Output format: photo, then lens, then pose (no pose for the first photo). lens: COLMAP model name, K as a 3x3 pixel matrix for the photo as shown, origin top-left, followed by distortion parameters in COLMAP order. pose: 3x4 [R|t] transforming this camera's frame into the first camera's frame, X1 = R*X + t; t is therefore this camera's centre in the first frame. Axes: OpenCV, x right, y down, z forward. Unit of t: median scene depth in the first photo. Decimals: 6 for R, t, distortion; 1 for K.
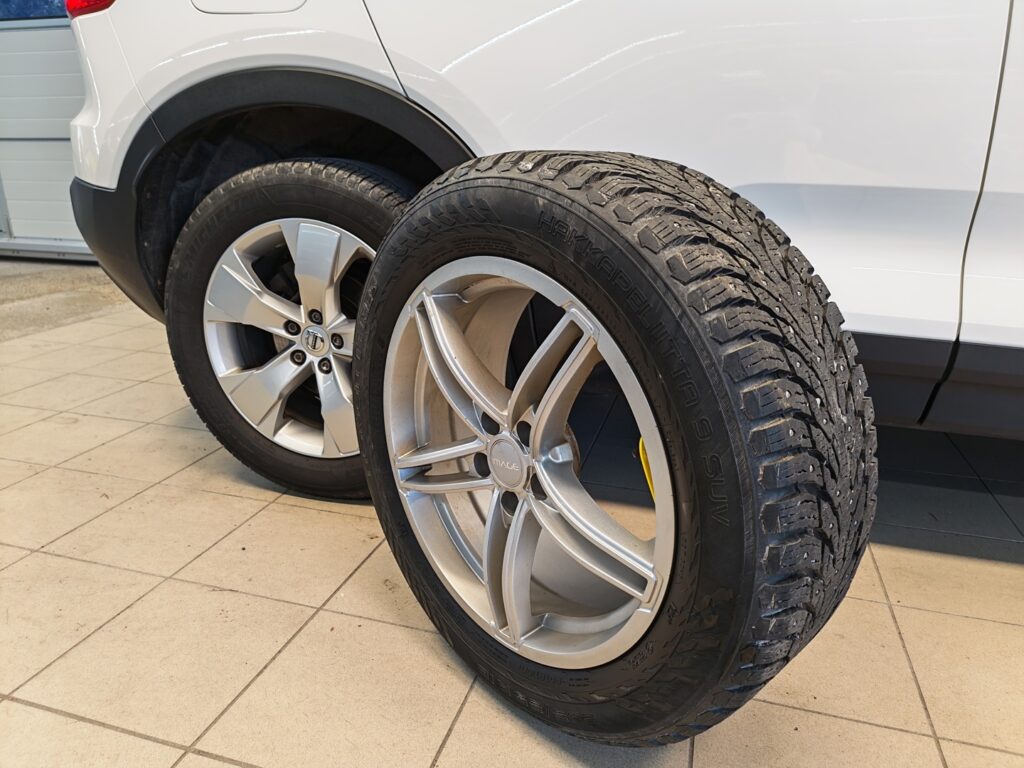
lens RADIAL K [[689.9, 0, 512.0], [0, 689.9, 384.0], [0, 0, 1]] dist [0.005600, 0.002008]
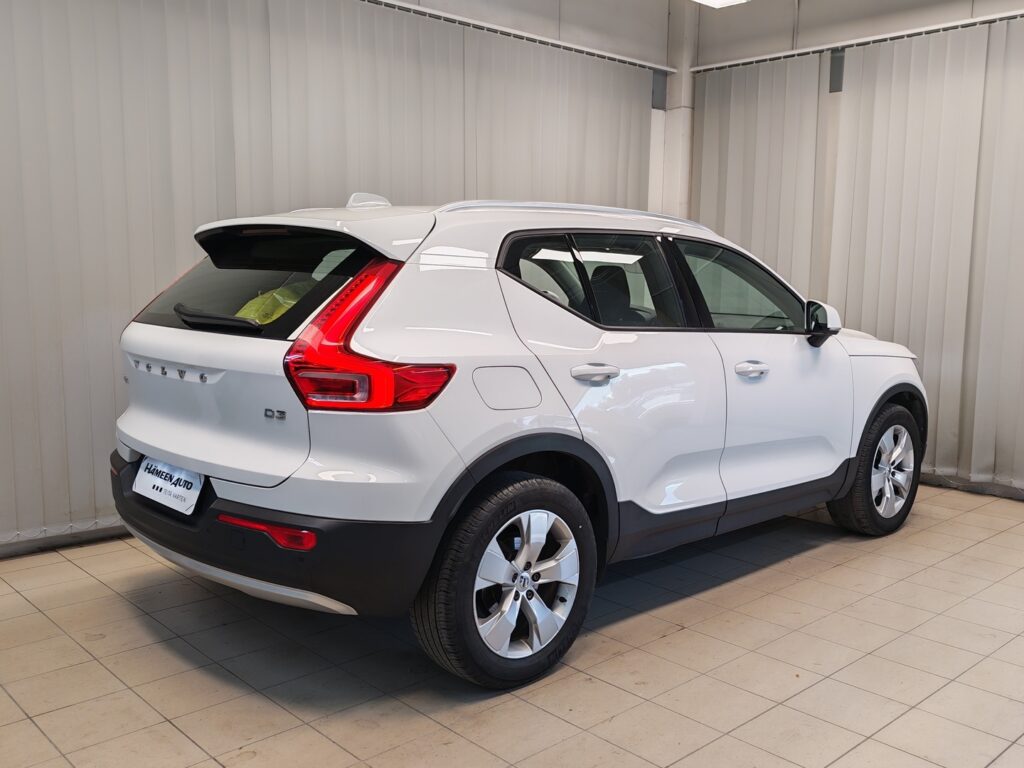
lens RADIAL K [[944.3, 0, 512.0], [0, 944.3, 384.0], [0, 0, 1]] dist [0.016239, 0.002285]
pose [[0.502355, -0.108283, 0.857854, -2.148319], [0.258205, 0.965645, -0.029314, -0.452534], [-0.825209, 0.236229, 0.513056, -0.224890]]
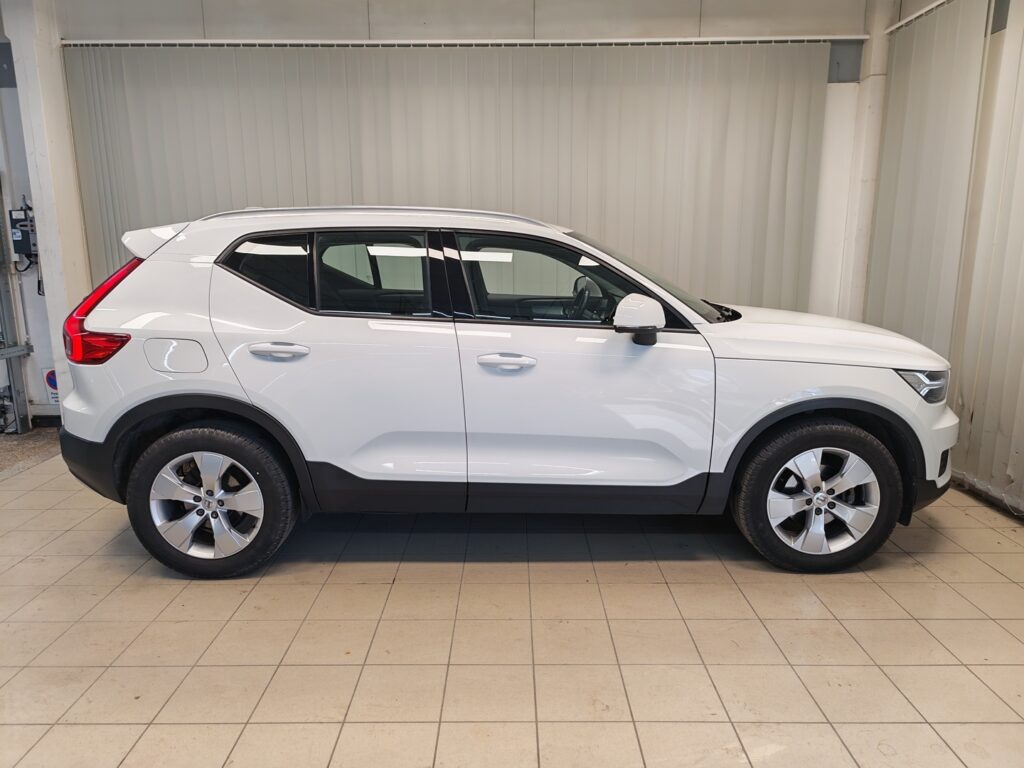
lens RADIAL K [[689.9, 0, 512.0], [0, 689.9, 384.0], [0, 0, 1]] dist [0.005600, 0.002008]
pose [[0.957376, -0.068877, 0.280513, 0.038356], [0.099874, 0.990188, -0.097735, -0.126683], [-0.271029, 0.121585, 0.954861, -1.338707]]
